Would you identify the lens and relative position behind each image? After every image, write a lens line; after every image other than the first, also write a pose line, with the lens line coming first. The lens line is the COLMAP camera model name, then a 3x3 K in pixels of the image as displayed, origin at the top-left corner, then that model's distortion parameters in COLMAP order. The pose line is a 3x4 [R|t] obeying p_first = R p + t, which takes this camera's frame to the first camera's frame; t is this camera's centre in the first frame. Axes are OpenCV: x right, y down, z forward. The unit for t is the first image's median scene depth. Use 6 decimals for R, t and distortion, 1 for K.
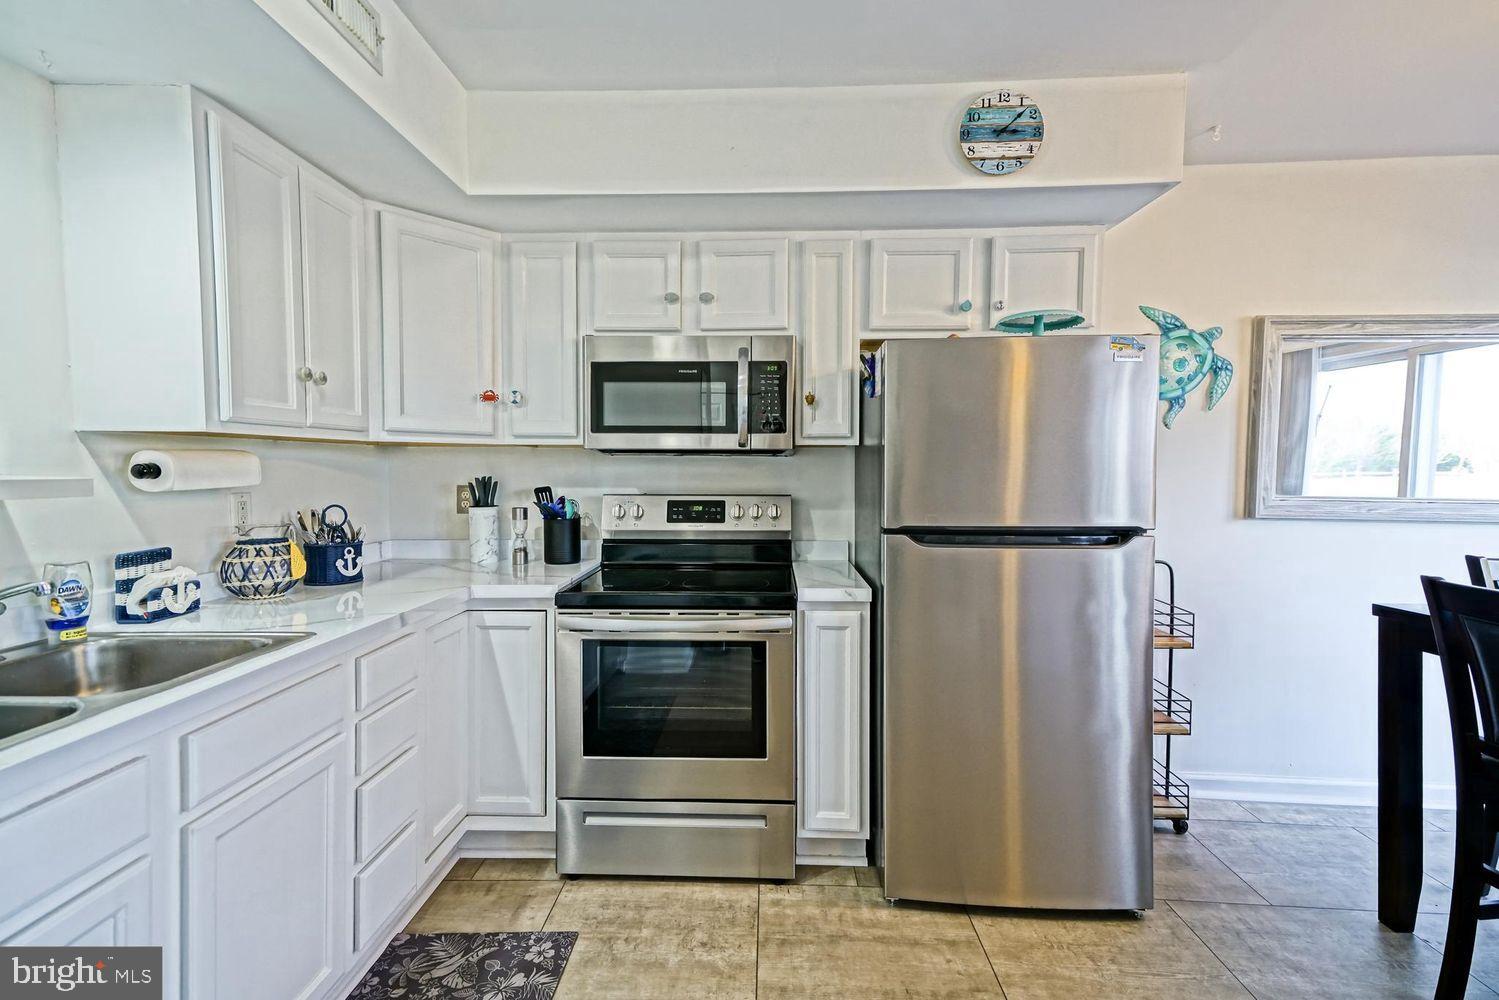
lens RADIAL K [[655.8, 0, 749.9], [0, 655.8, 490.4], [0, 0, 1]] dist [0.039383, 0.000084]
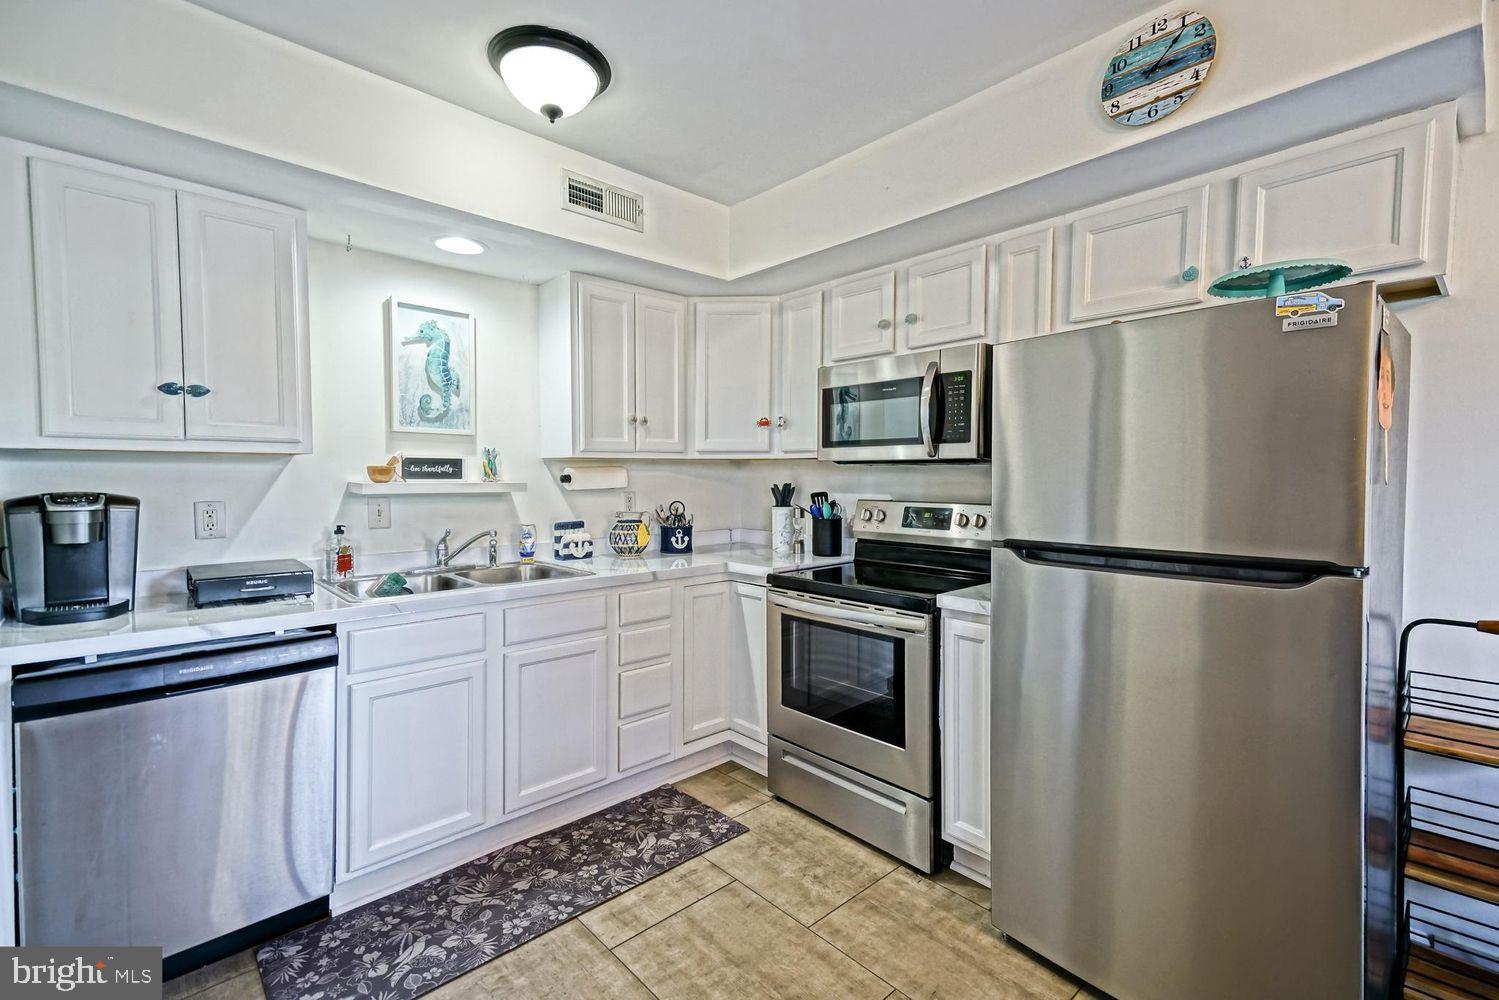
lens RADIAL K [[656.0, 0, 741.8], [0, 656.0, 494.7], [0, 0, 1]] dist [0.038575, -0.000049]
pose [[0.705315, 0.020485, -0.708598, 0.586228], [-0.023442, 0.999710, 0.005568, -0.005217], [0.708507, 0.012684, 0.705590, 0.053519]]
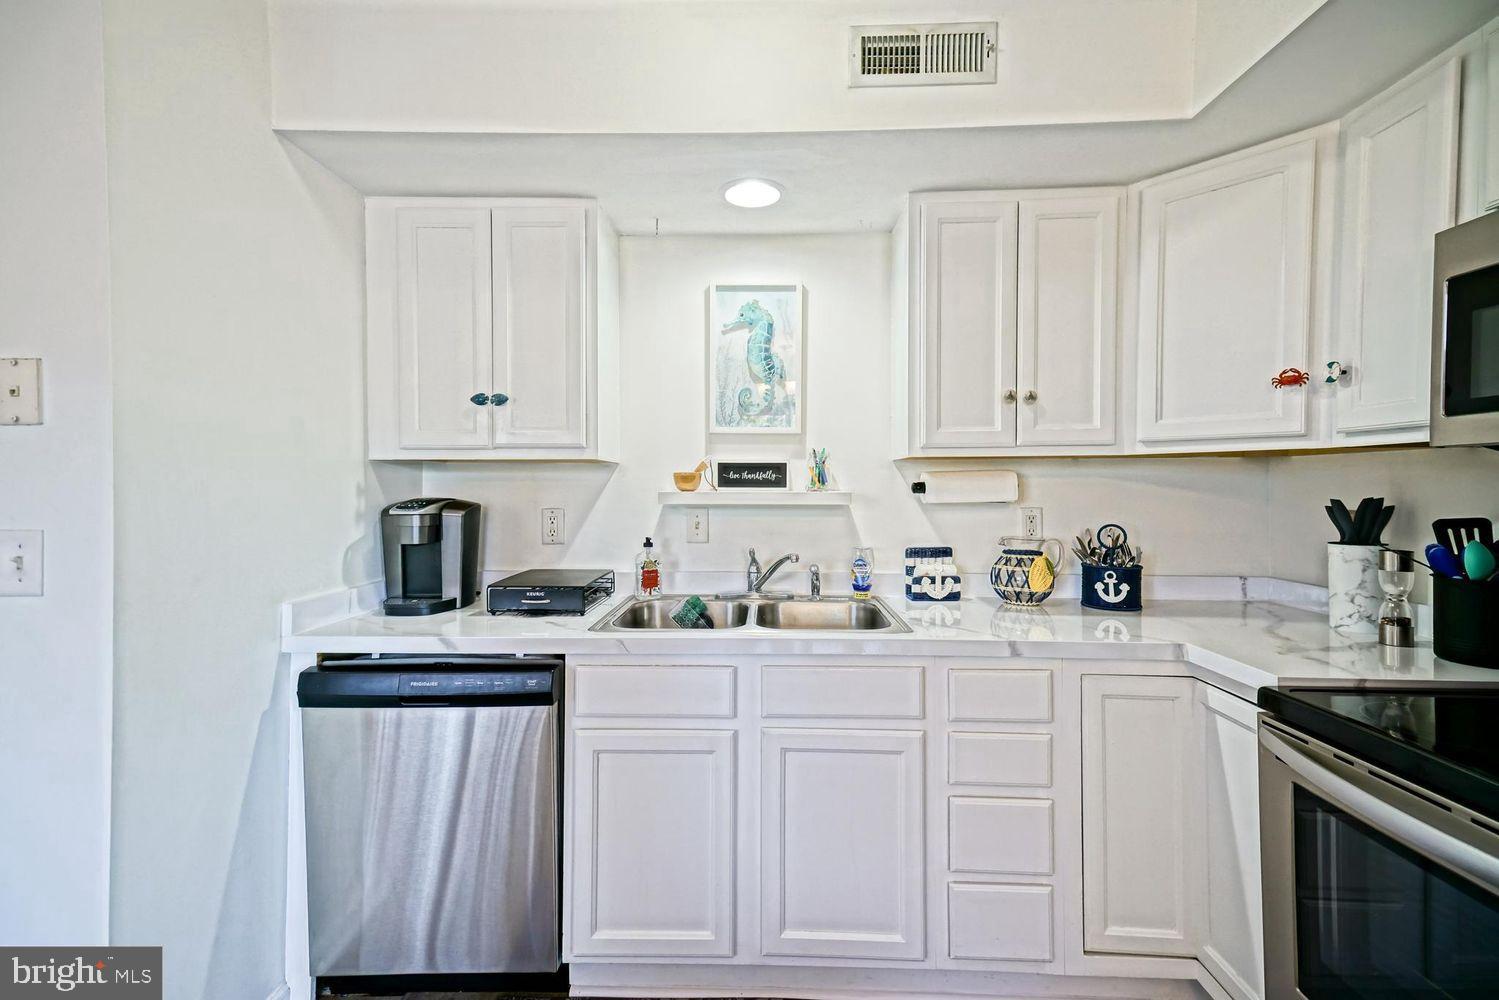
lens RADIAL K [[655.8, 0, 749.9], [0, 655.8, 490.4], [0, 0, 1]] dist [0.039383, 0.000084]
pose [[0.019158, 0.005586, -0.999801, 0.328843], [-0.033930, 0.999412, 0.004933, -0.014868], [0.999241, 0.033828, 0.019336, 0.510271]]
